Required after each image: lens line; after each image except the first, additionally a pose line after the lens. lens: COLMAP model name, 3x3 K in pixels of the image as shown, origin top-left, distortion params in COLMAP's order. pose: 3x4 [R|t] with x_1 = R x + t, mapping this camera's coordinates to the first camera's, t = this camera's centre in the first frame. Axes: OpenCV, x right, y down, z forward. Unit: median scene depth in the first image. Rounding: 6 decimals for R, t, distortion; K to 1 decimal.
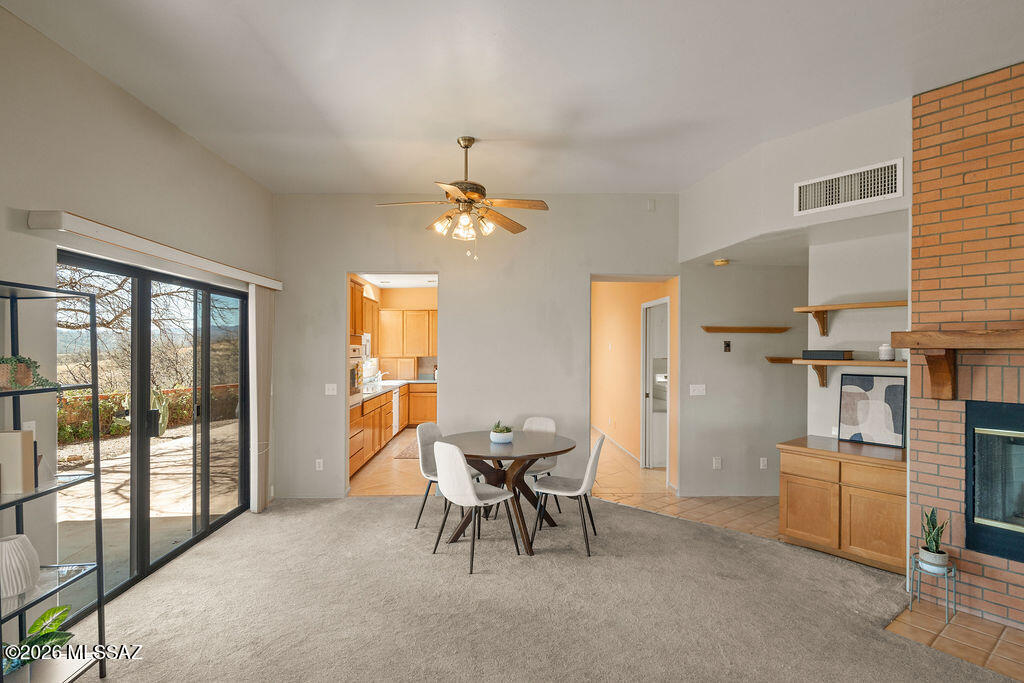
lens RADIAL K [[511.6, 0, 510.7], [0, 511.6, 347.2], [0, 0, 1]] dist [-0.002126, 0.000064]
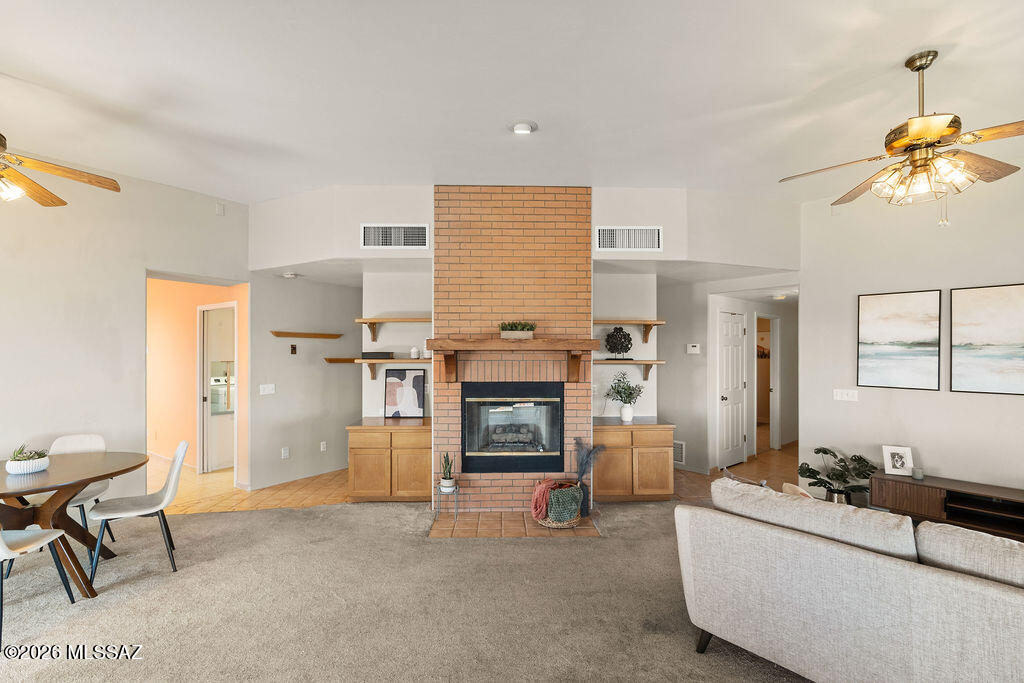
lens RADIAL K [[452.2, 0, 511.8], [0, 452.2, 351.5], [0, 0, 1]] dist [-0.005251, -0.000400]
pose [[0.596737, -0.002627, 0.802433, -0.136018], [0.002490, 0.999996, 0.001421, 0.004135], [-0.802433, 0.001150, 0.596741, 0.006573]]
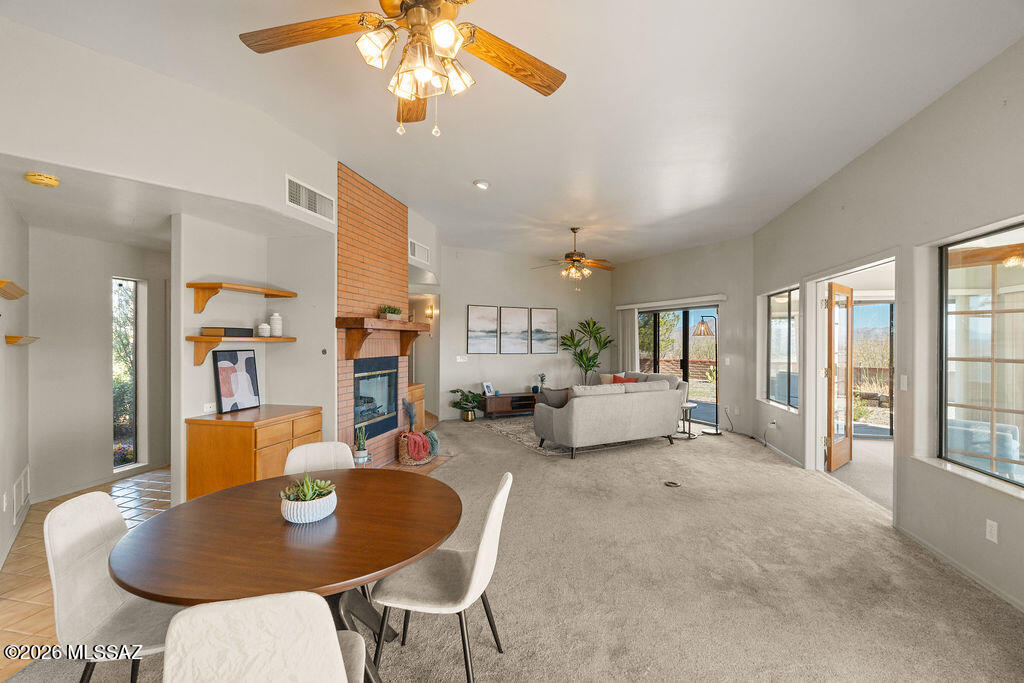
lens RADIAL K [[452.2, 0, 514.1], [0, 452.2, 342.6], [0, 0, 1]] dist [-0.005251, -0.000400]
pose [[-0.640429, -0.010896, 0.767940, -0.490650], [-0.008033, 0.999940, 0.007488, 0.026463], [-0.767975, -0.001374, -0.640478, 1.234621]]
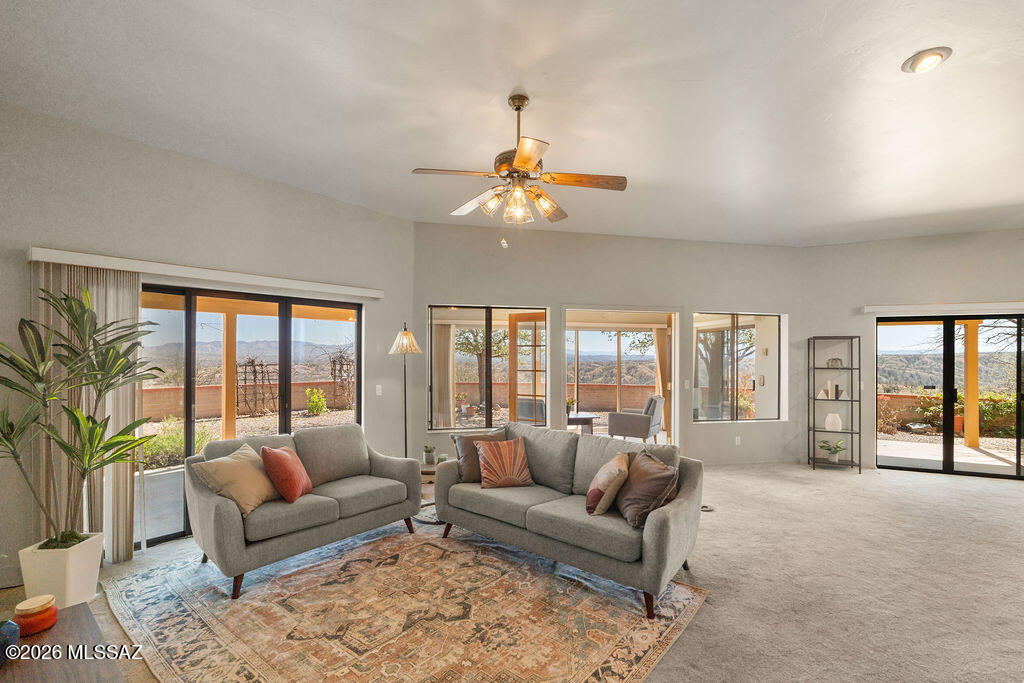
lens RADIAL K [[452.2, 0, 510.9], [0, 452.2, 357.4], [0, 0, 1]] dist [-0.005251, -0.000400]
pose [[-0.449190, -0.006215, -0.893415, 1.388486], [-0.006116, 0.999974, -0.003881, 0.020147], [0.893415, 0.003721, -0.449216, 0.248760]]
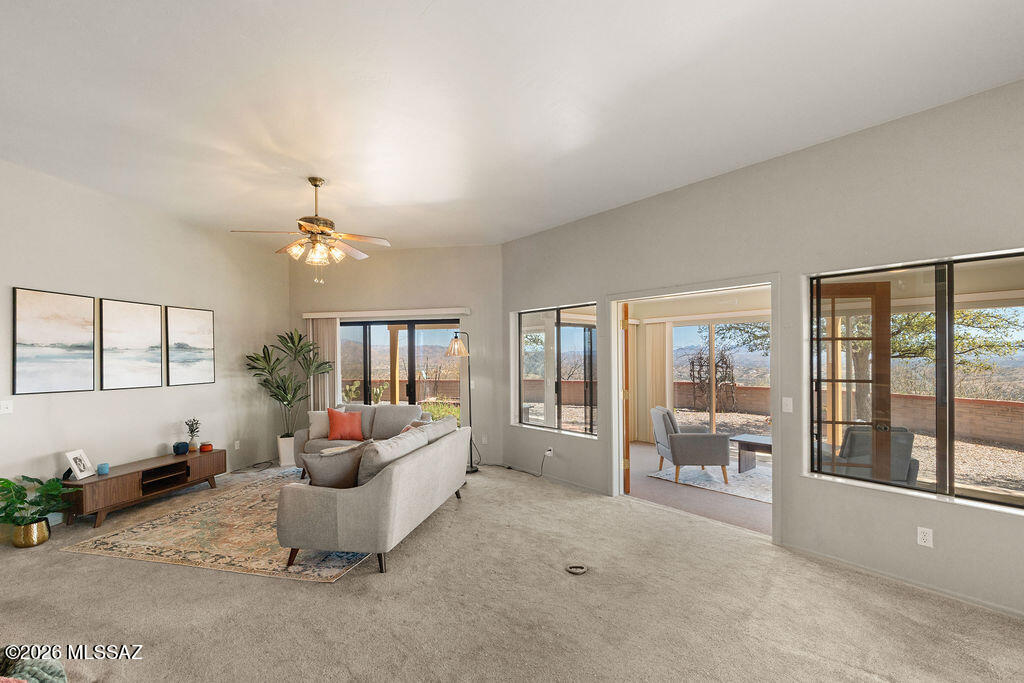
lens RADIAL K [[452.2, 0, 510.6], [0, 452.2, 358.4], [0, 0, 1]] dist [-0.005251, -0.000400]
pose [[-0.999943, -0.004643, -0.009582, 0.268851], [-0.004671, 0.999985, 0.002948, 0.010148], [0.009568, 0.002992, -0.999950, 0.997172]]
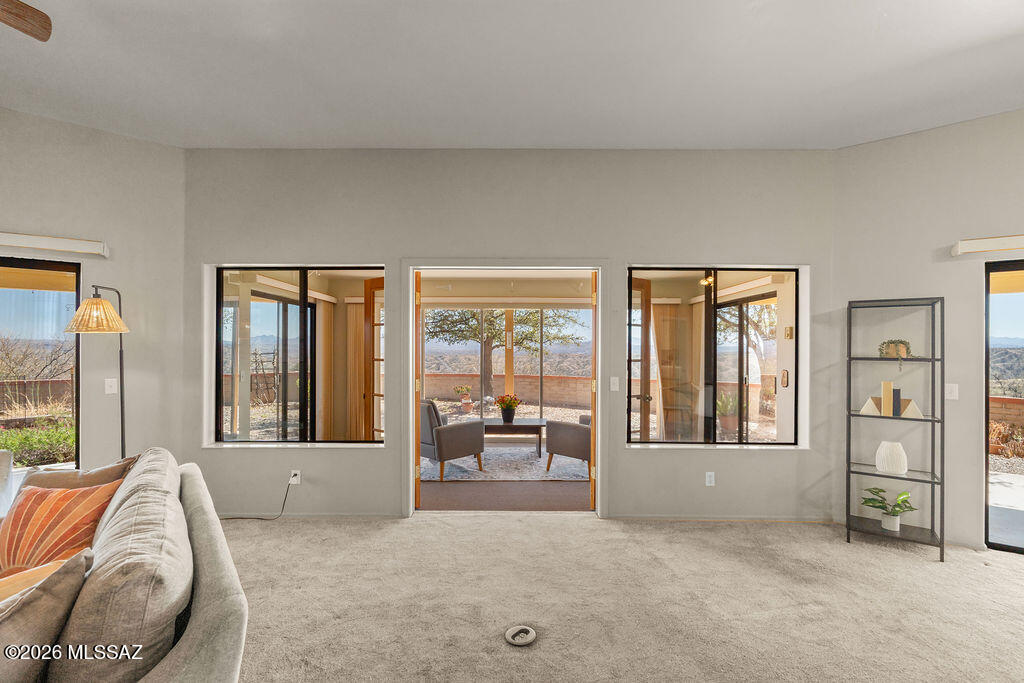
lens RADIAL K [[452.2, 0, 506.7], [0, 452.2, 347.1], [0, 0, 1]] dist [-0.005251, -0.000400]
pose [[-0.631403, -0.008537, -0.775408, 0.597943], [-0.006540, 0.999962, -0.005684, 0.032984], [0.775427, 0.001482, -0.631435, 0.523637]]
